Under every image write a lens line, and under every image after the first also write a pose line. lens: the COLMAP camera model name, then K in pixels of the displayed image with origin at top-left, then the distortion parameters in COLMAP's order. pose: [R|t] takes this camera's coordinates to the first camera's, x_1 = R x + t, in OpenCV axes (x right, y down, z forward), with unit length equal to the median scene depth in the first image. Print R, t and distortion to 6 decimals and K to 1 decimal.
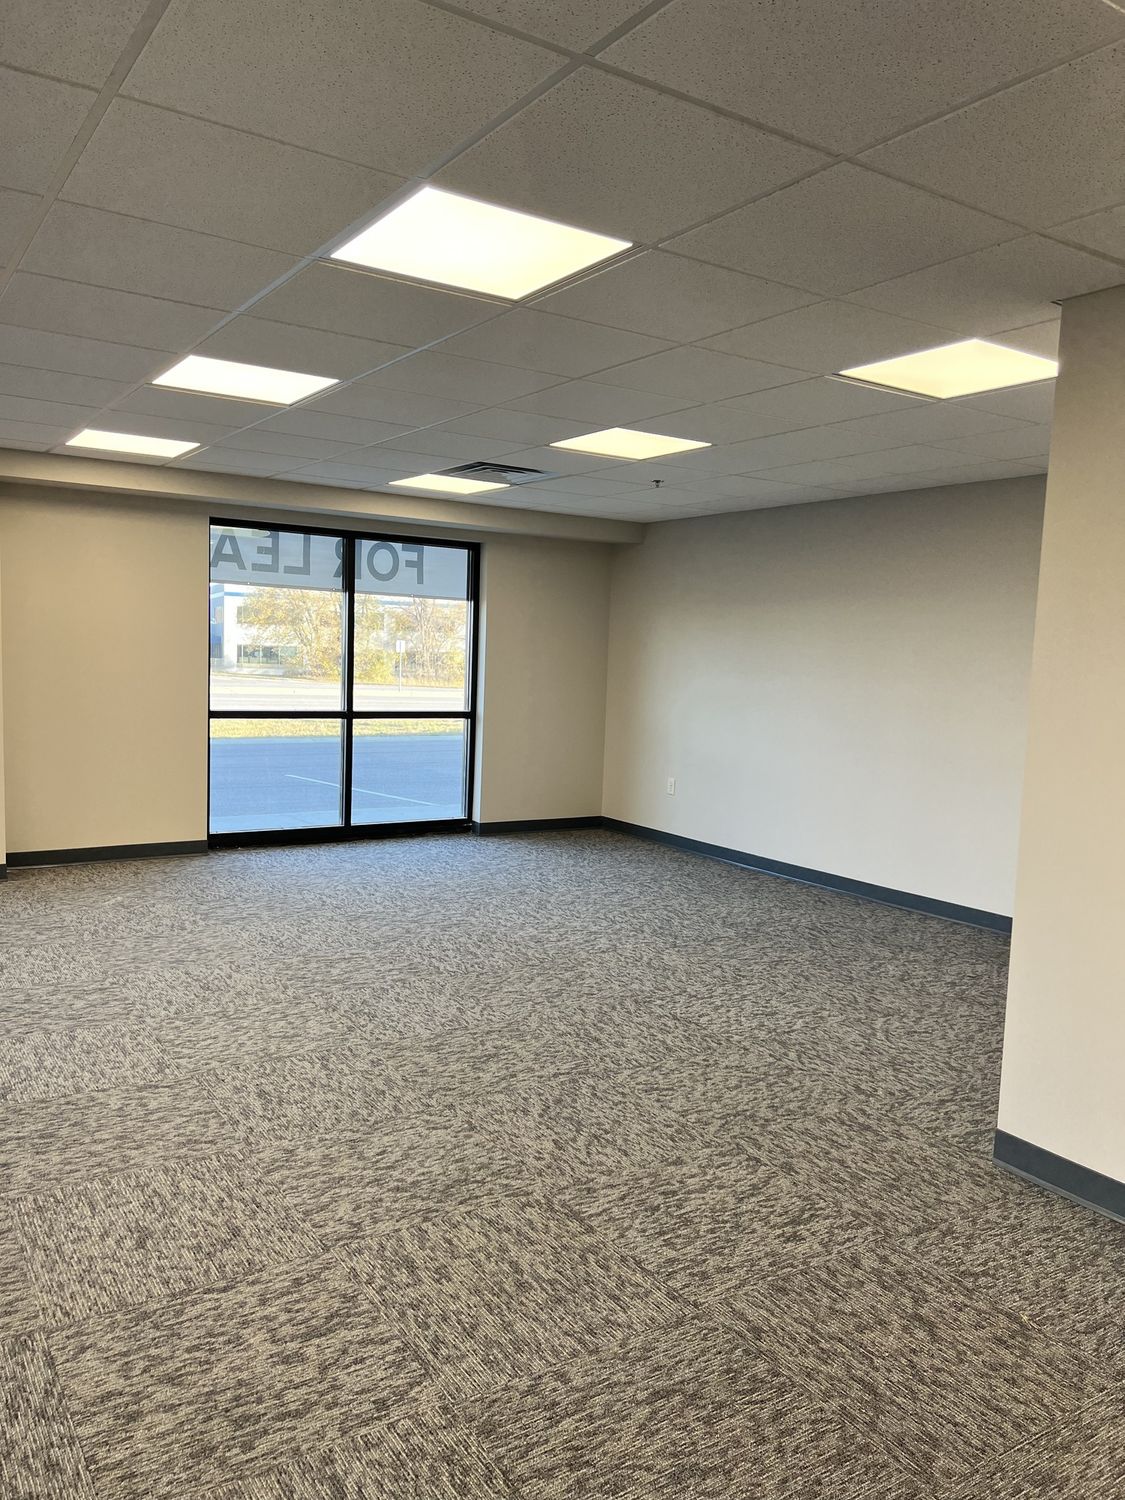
lens RADIAL K [[1108.2, 0, 558.7], [0, 1108.2, 747.0], [0, 0, 1]] dist [-0.006245, -0.018032]
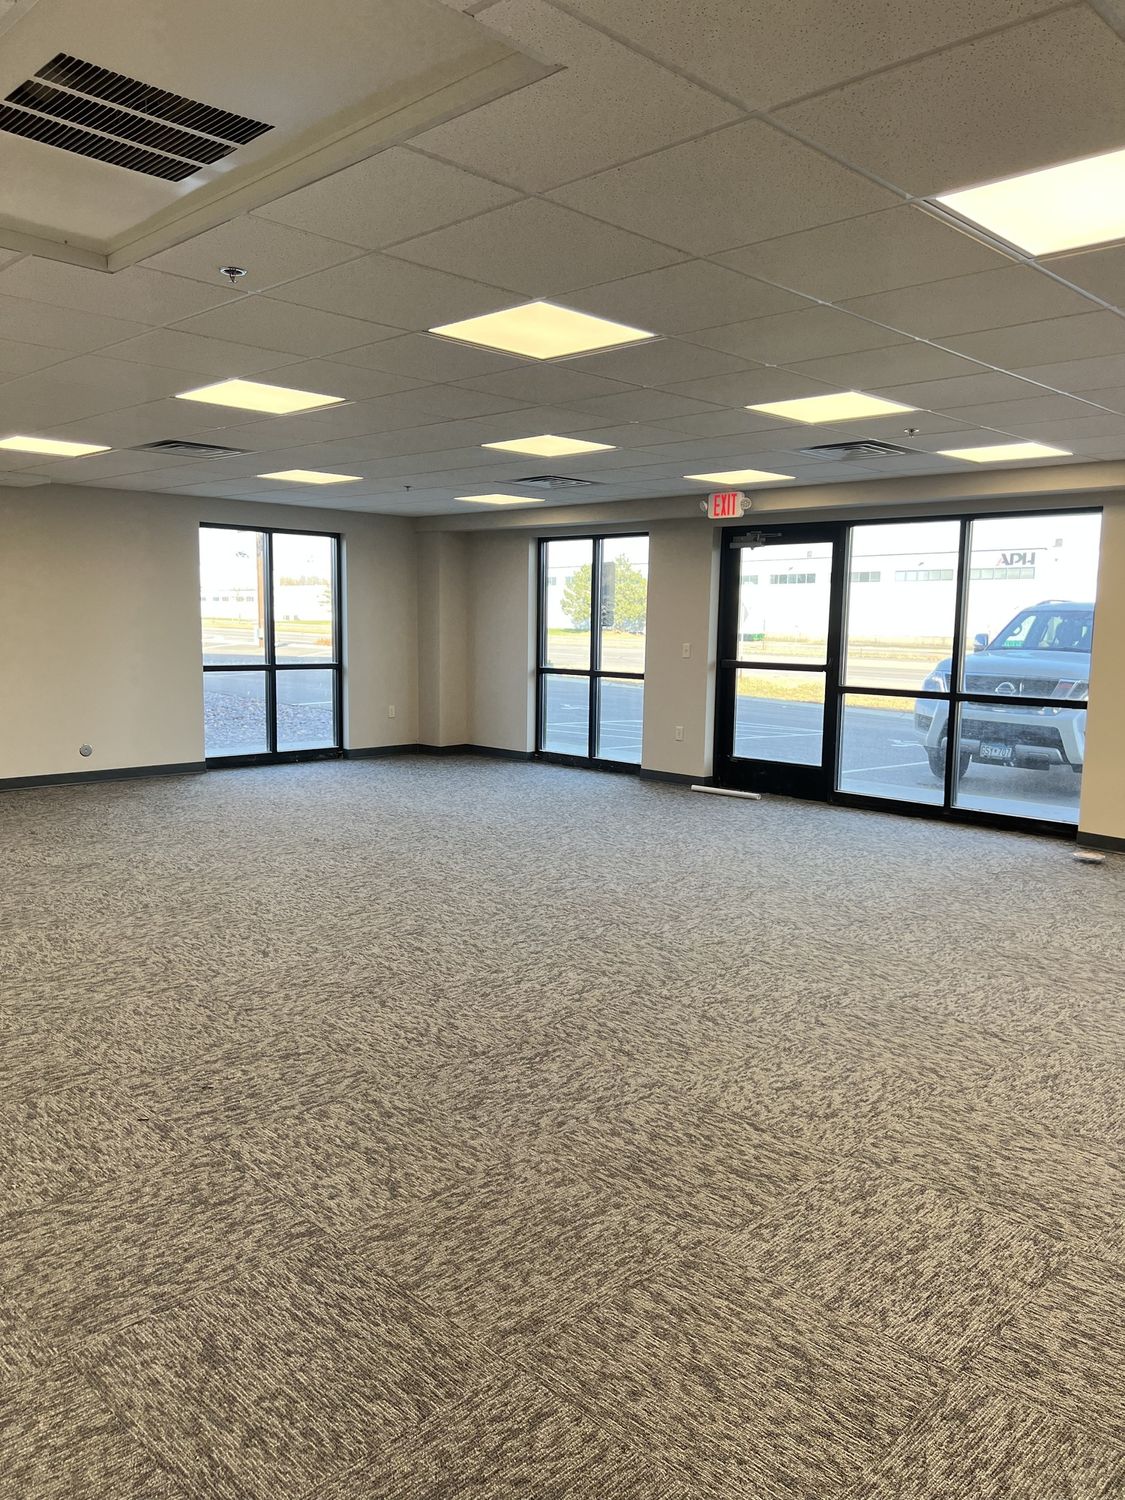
lens RADIAL K [[1108.2, 0, 558.9], [0, 1108.2, 754.5], [0, 0, 1]] dist [-0.006245, -0.018032]
pose [[0.222574, 0.097458, -0.970032, 0.771200], [-0.099519, 0.992065, 0.076837, -0.019336], [0.969823, 0.079435, 0.230507, 0.391253]]
